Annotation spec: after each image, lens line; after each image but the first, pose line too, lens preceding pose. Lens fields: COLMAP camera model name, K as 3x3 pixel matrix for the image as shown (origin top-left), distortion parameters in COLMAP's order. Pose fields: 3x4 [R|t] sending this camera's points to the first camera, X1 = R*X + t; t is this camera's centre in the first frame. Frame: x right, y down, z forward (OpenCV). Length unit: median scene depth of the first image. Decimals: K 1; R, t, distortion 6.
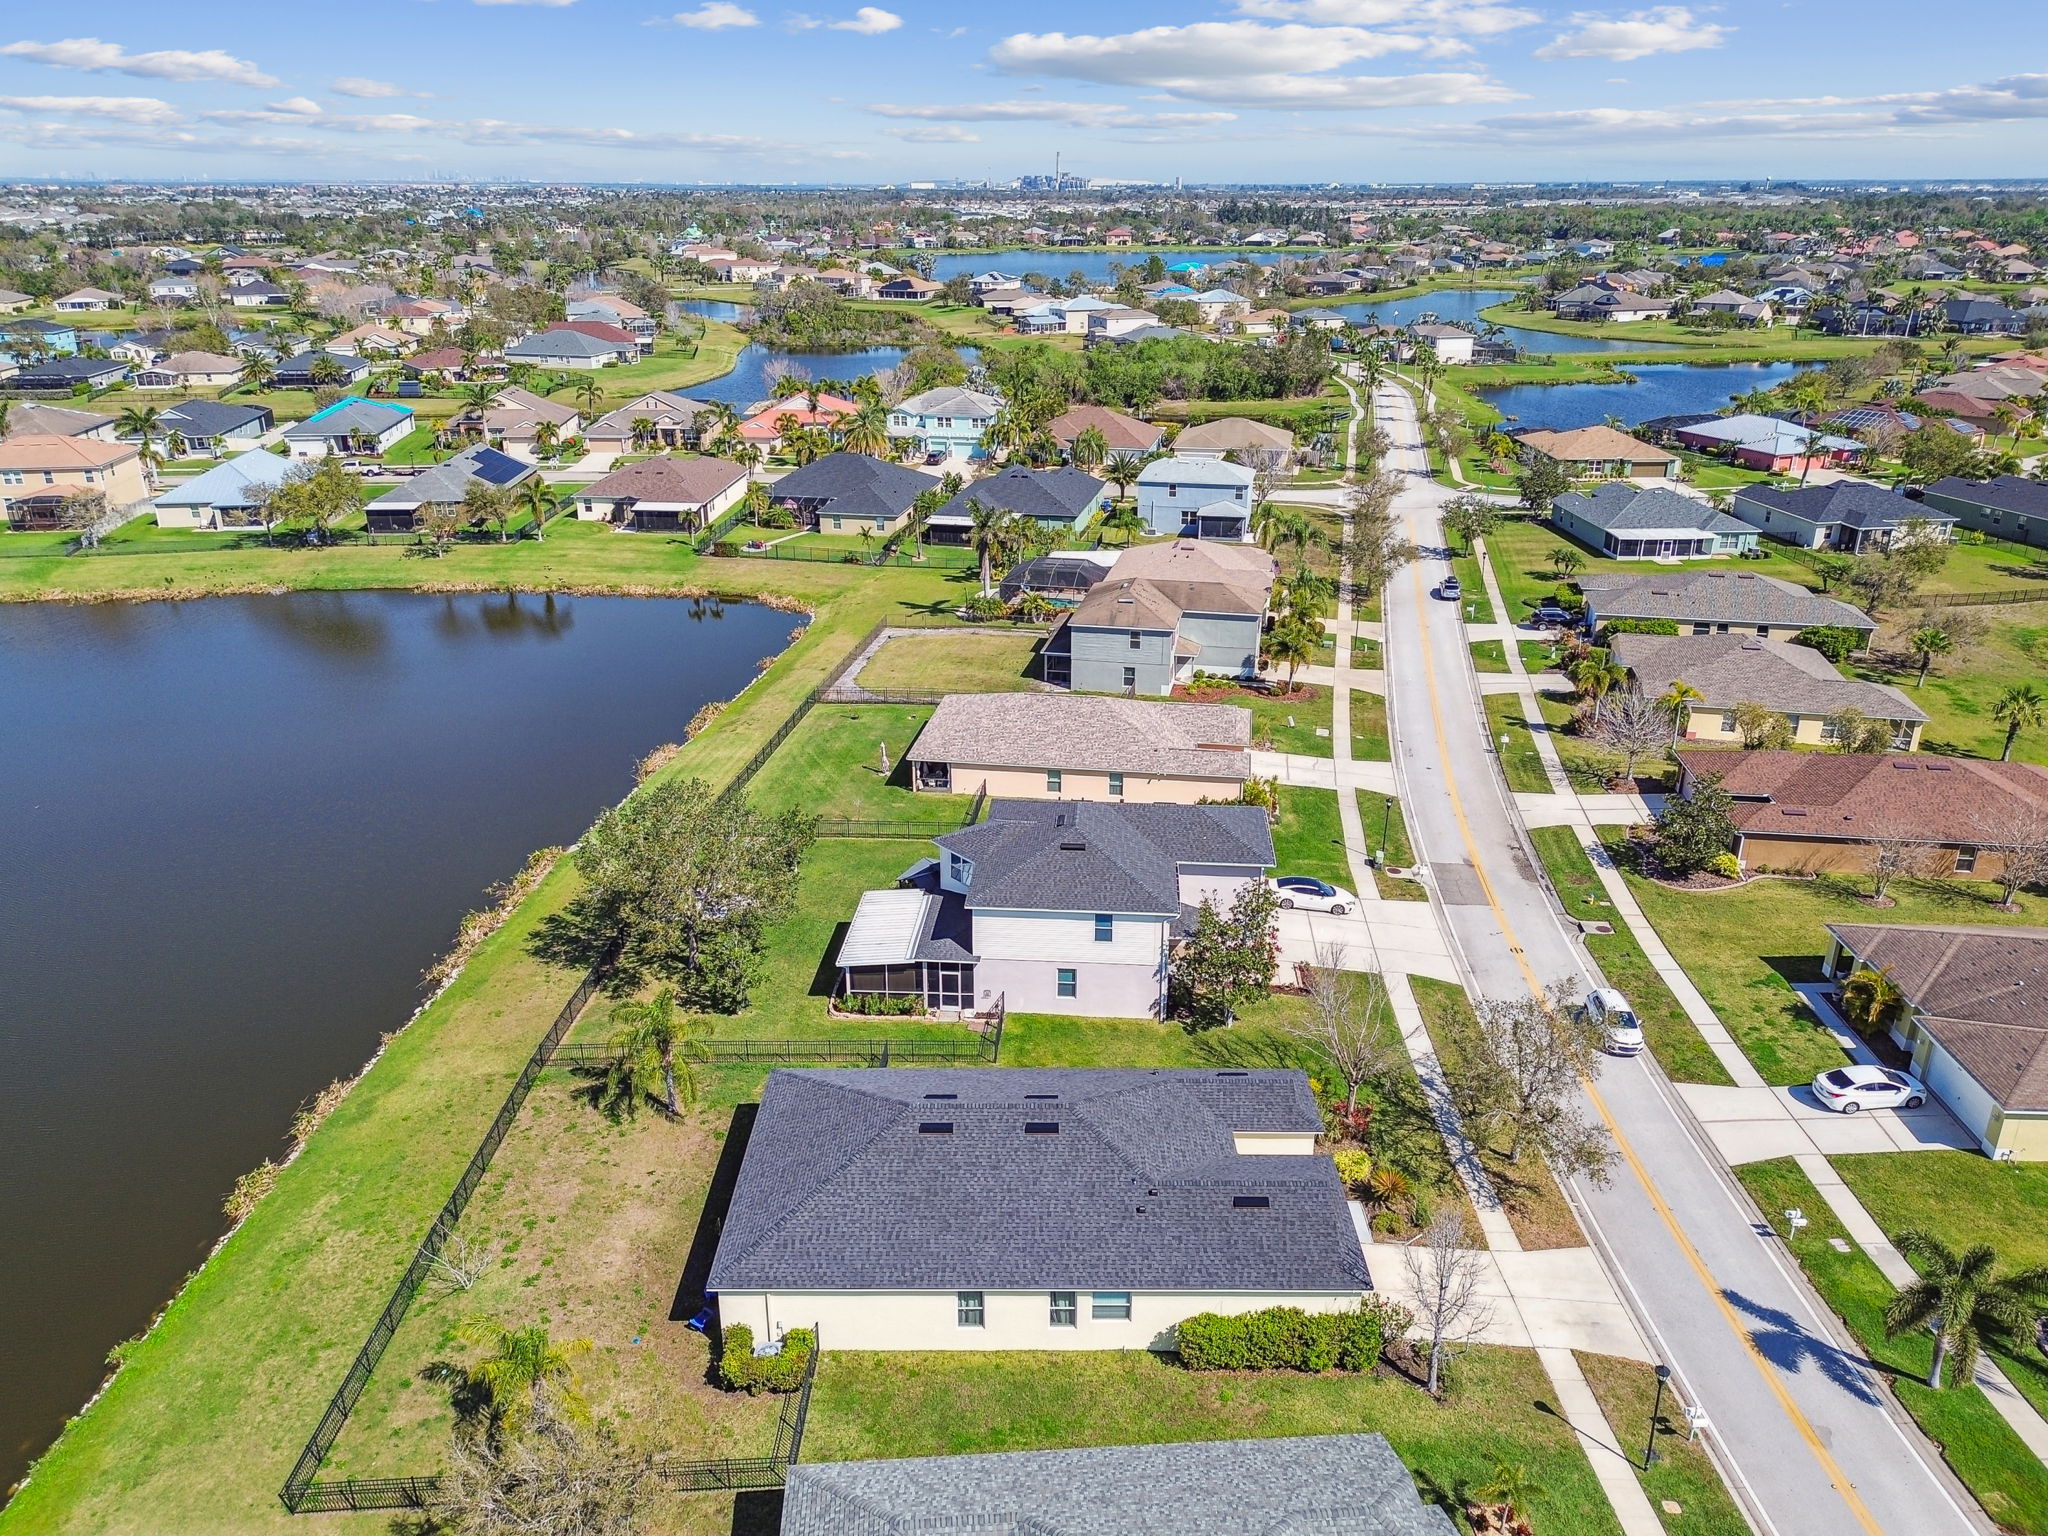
lens RADIAL K [[1475.3, 0, 1030.3], [0, 1475.3, 764.9], [0, 0, 1]] dist [0.068131, -0.070016]
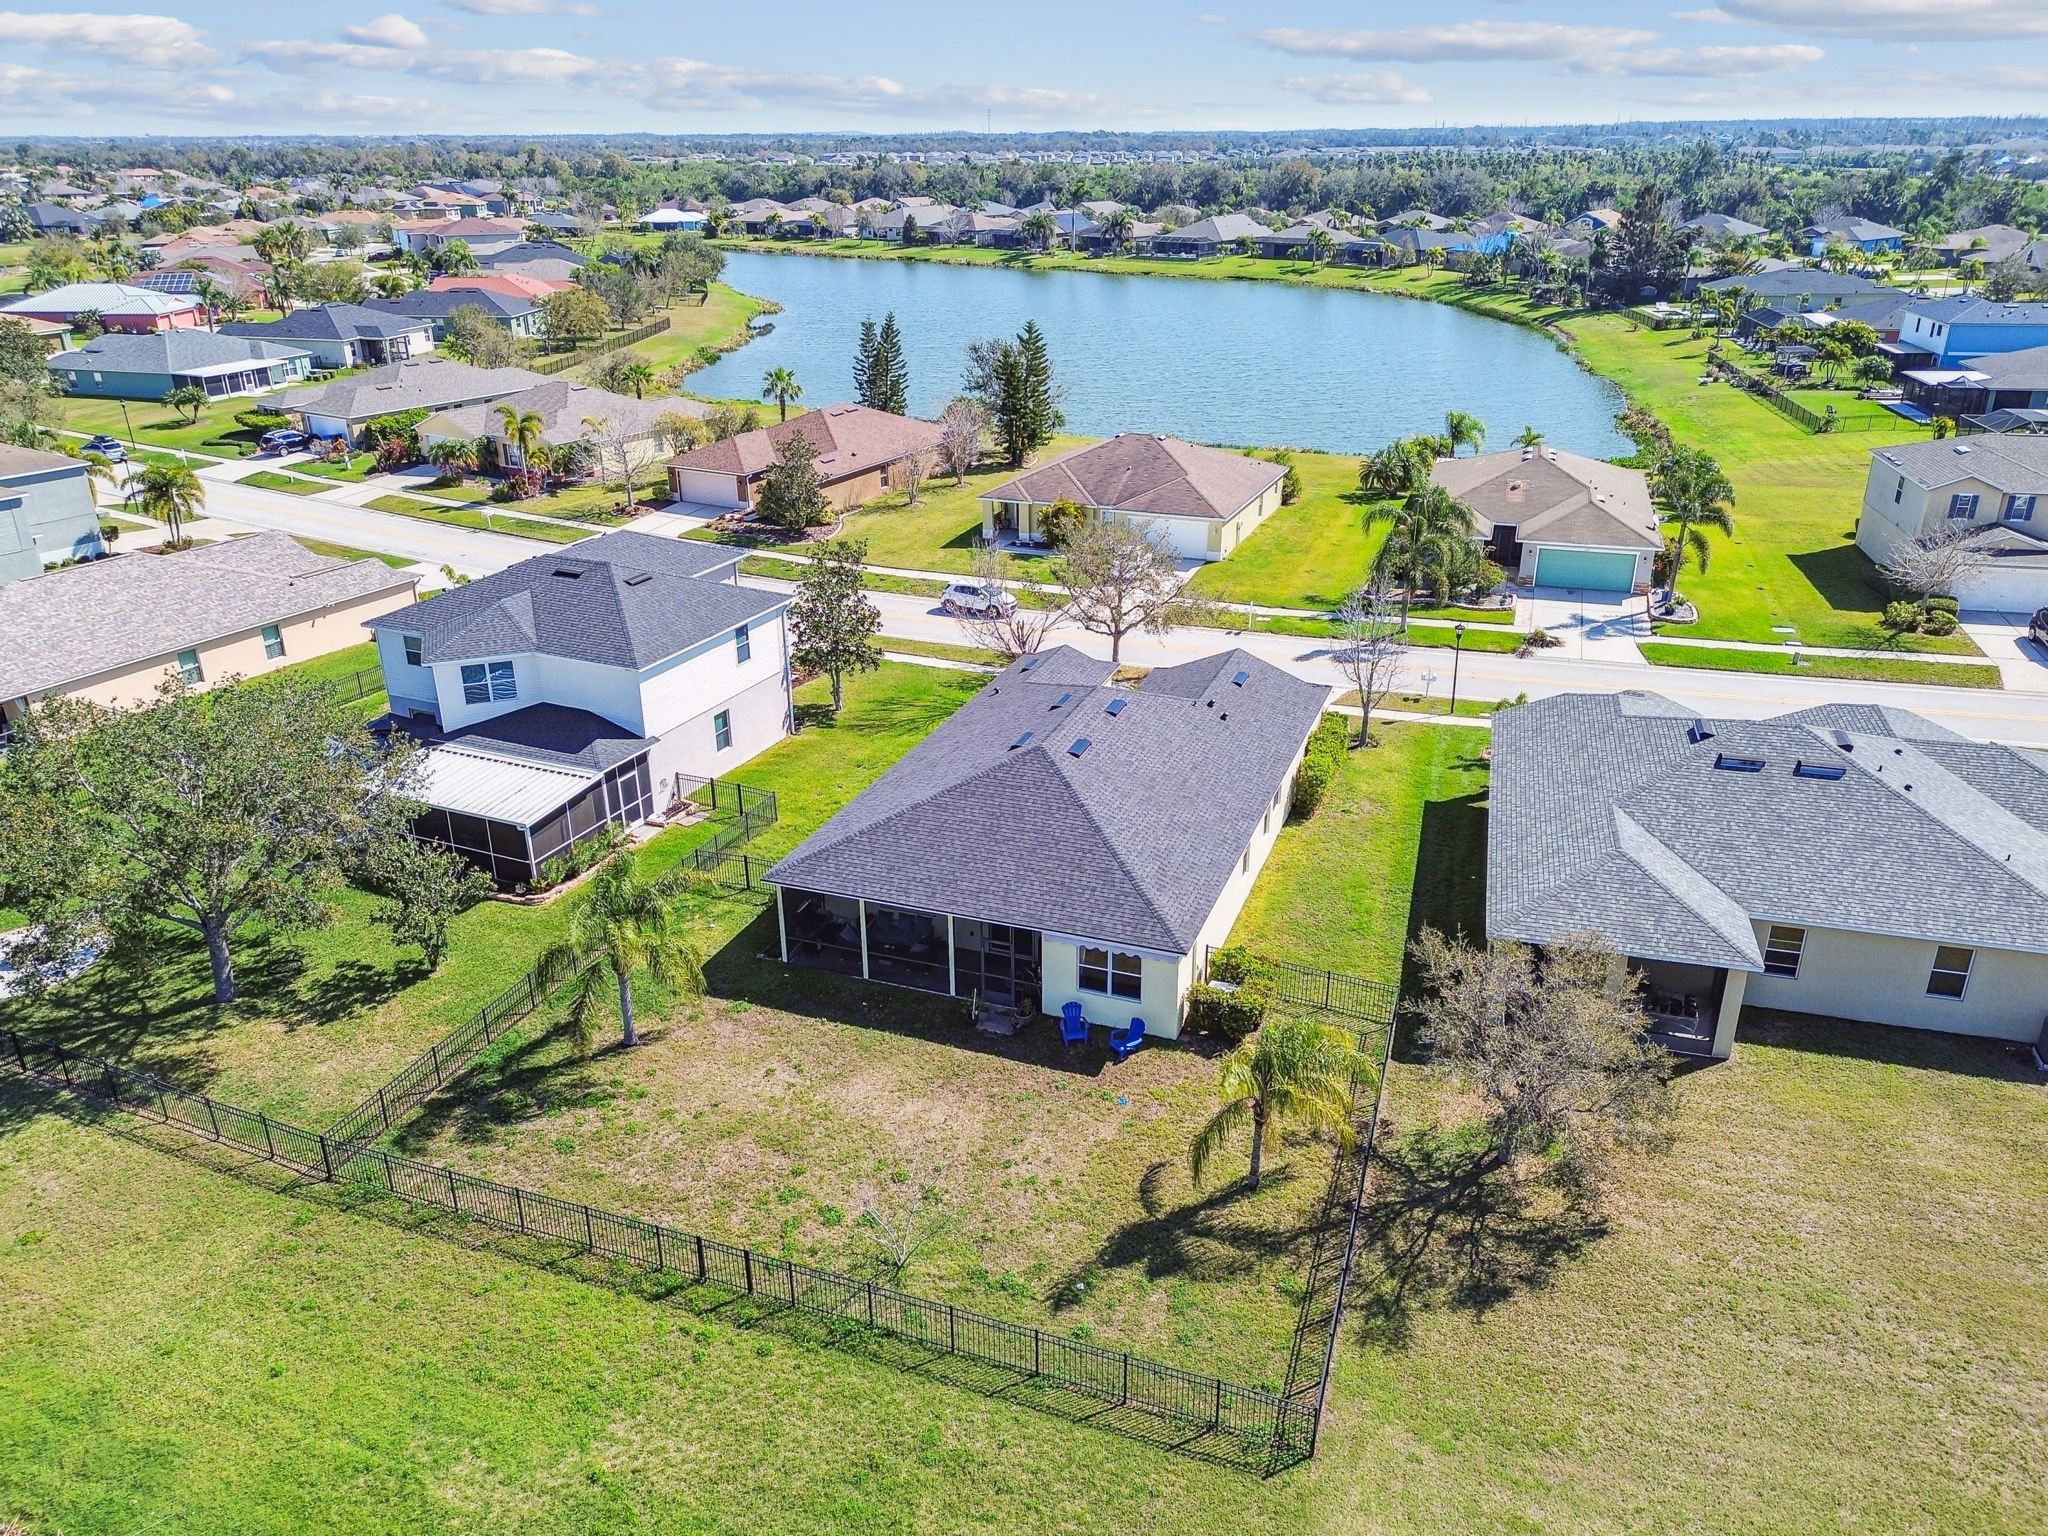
lens RADIAL K [[1475.3, 0, 1030.3], [0, 1475.3, 764.9], [0, 0, 1]] dist [0.068131, -0.070016]
pose [[0.348768, -0.367836, 0.862008, -0.284899], [0.349819, 0.904381, 0.244381, 0.011273], [-0.869476, 0.216314, 0.444095, 0.224891]]
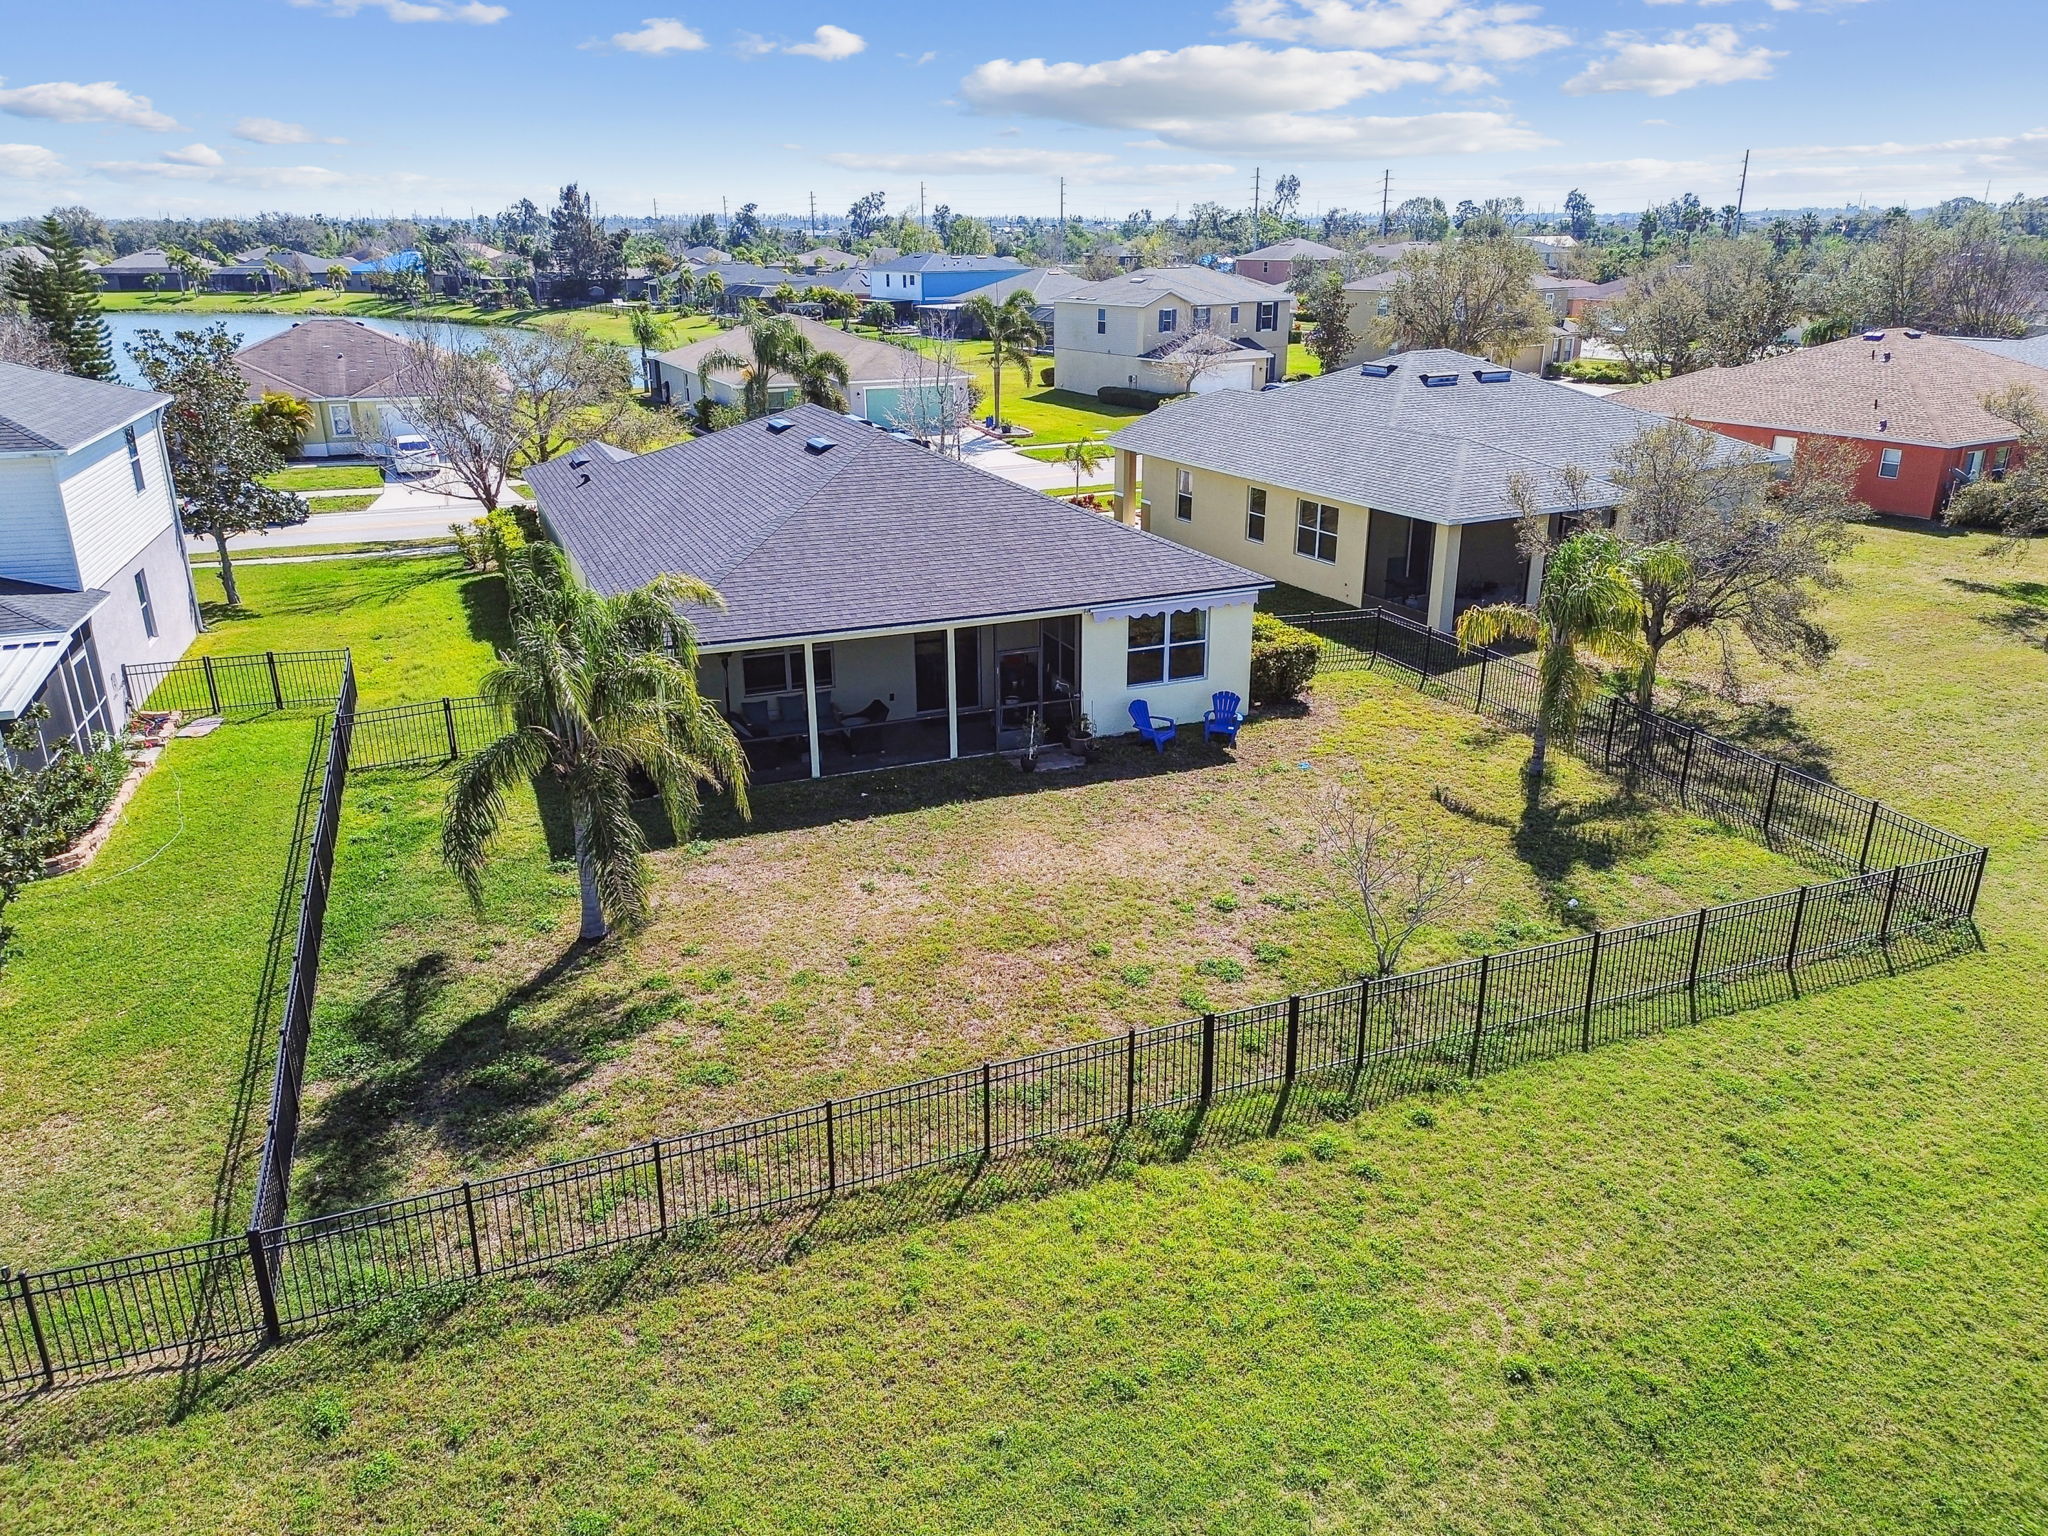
lens RADIAL K [[1462.5, 0, 1031.2], [0, 1462.5, 766.0], [0, 0, 1]] dist [0.059777, -0.059373]
pose [[-0.388084, -0.314443, 0.866324, -0.233345], [0.341720, 0.823900, 0.452124, 0.032876], [-0.855931, 0.471502, -0.212291, 0.401440]]
